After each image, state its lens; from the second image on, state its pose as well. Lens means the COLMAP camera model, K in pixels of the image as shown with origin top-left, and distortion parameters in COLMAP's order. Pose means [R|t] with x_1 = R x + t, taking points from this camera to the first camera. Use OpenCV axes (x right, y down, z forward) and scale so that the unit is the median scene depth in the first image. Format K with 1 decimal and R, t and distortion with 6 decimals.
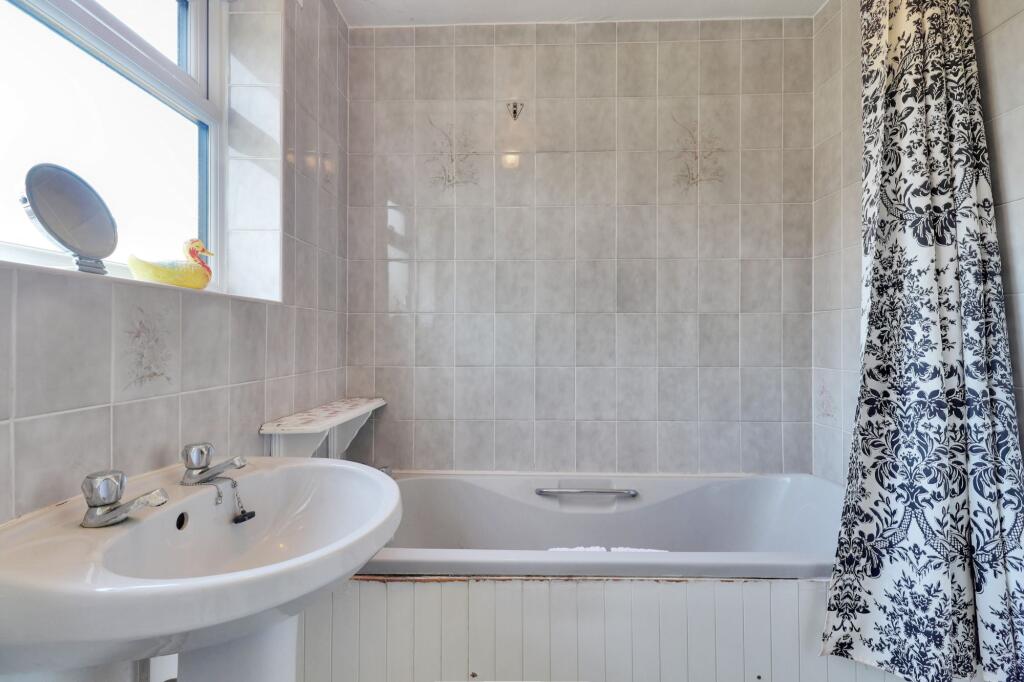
lens RADIAL K [[474.8, 0, 510.9], [0, 474.8, 335.8], [0, 0, 1]] dist [0.016186, -0.008846]
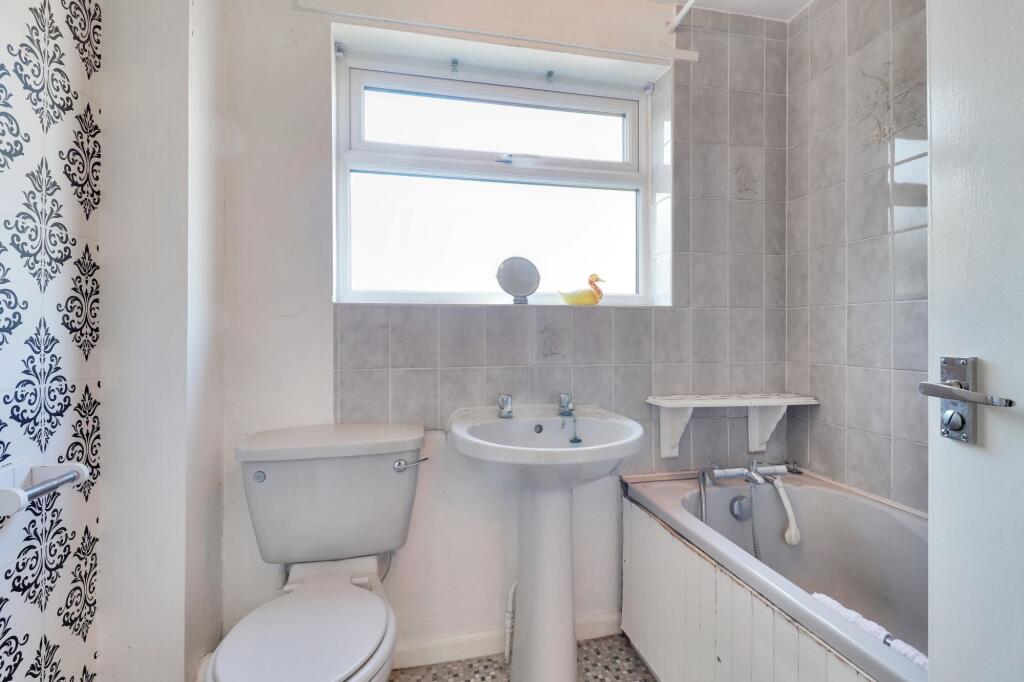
lens RADIAL K [[474.8, 0, 510.0], [0, 474.8, 338.2], [0, 0, 1]] dist [0.016186, -0.008846]
pose [[0.216735, 0.007689, -0.976200, 0.736838], [0.007807, 0.999923, 0.009609, 0.001082], [0.976199, -0.009704, 0.216659, 0.302260]]
